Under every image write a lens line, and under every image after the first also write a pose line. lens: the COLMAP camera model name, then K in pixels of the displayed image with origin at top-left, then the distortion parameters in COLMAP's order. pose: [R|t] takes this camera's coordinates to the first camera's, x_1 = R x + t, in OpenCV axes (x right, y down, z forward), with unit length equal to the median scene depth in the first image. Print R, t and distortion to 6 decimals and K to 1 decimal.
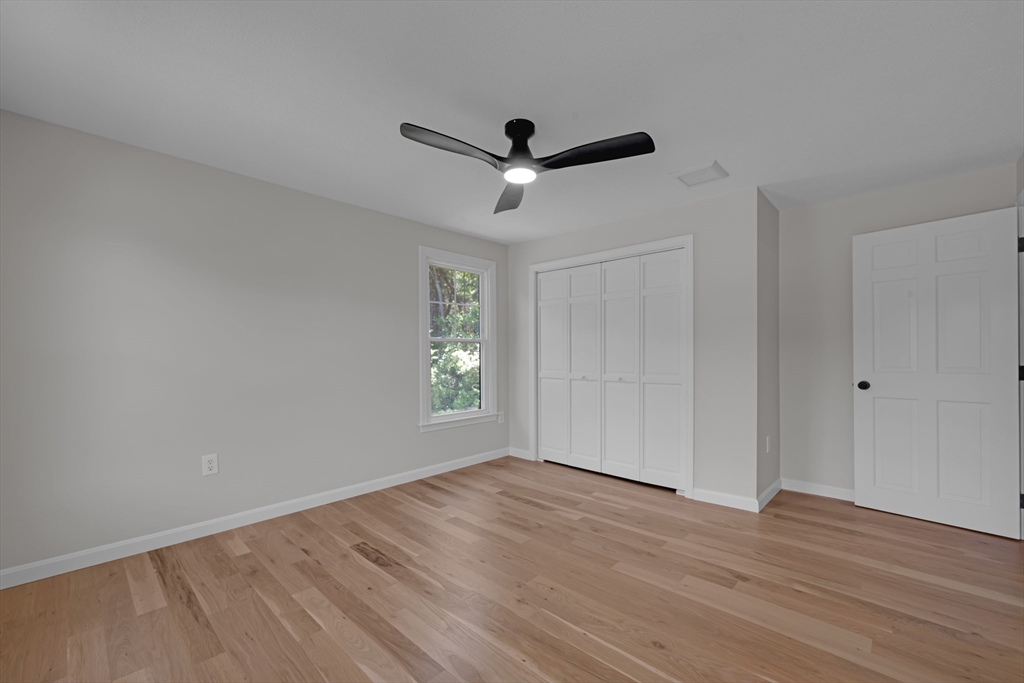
lens RADIAL K [[416.8, 0, 503.5], [0, 416.8, 349.4], [0, 0, 1]] dist [0.004315, 0.000143]
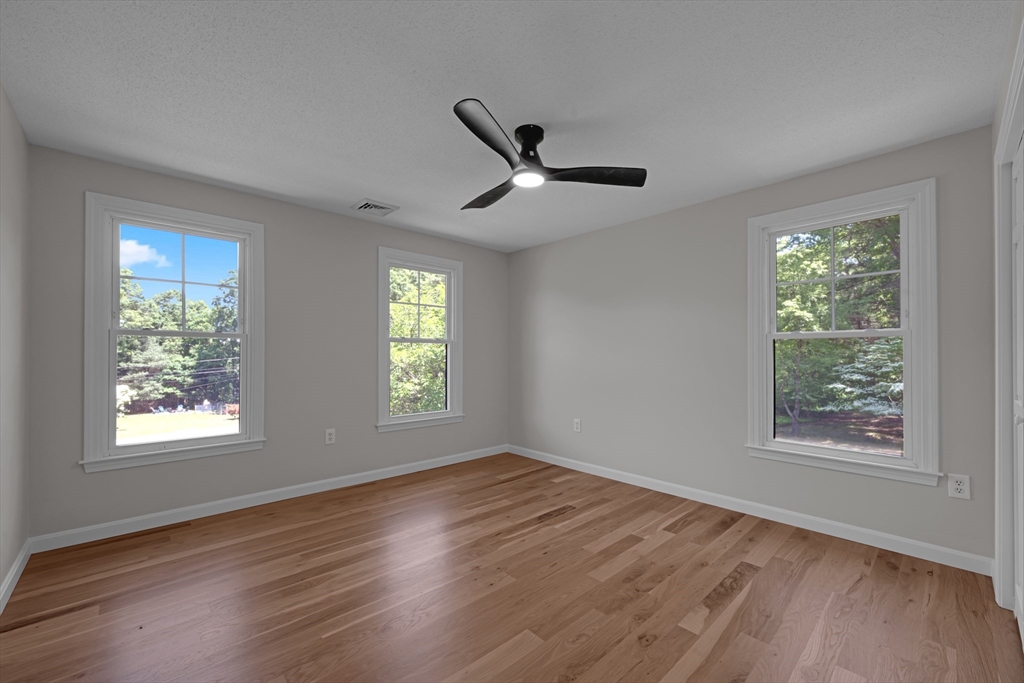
lens RADIAL K [[416.8, 0, 509.0], [0, 416.8, 347.6], [0, 0, 1]] dist [0.004315, 0.000143]
pose [[-0.056802, -0.009697, -0.998338, 0.838376], [0.006502, 0.999928, -0.010083, 0.000465], [0.998364, -0.007064, -0.056735, 0.808904]]
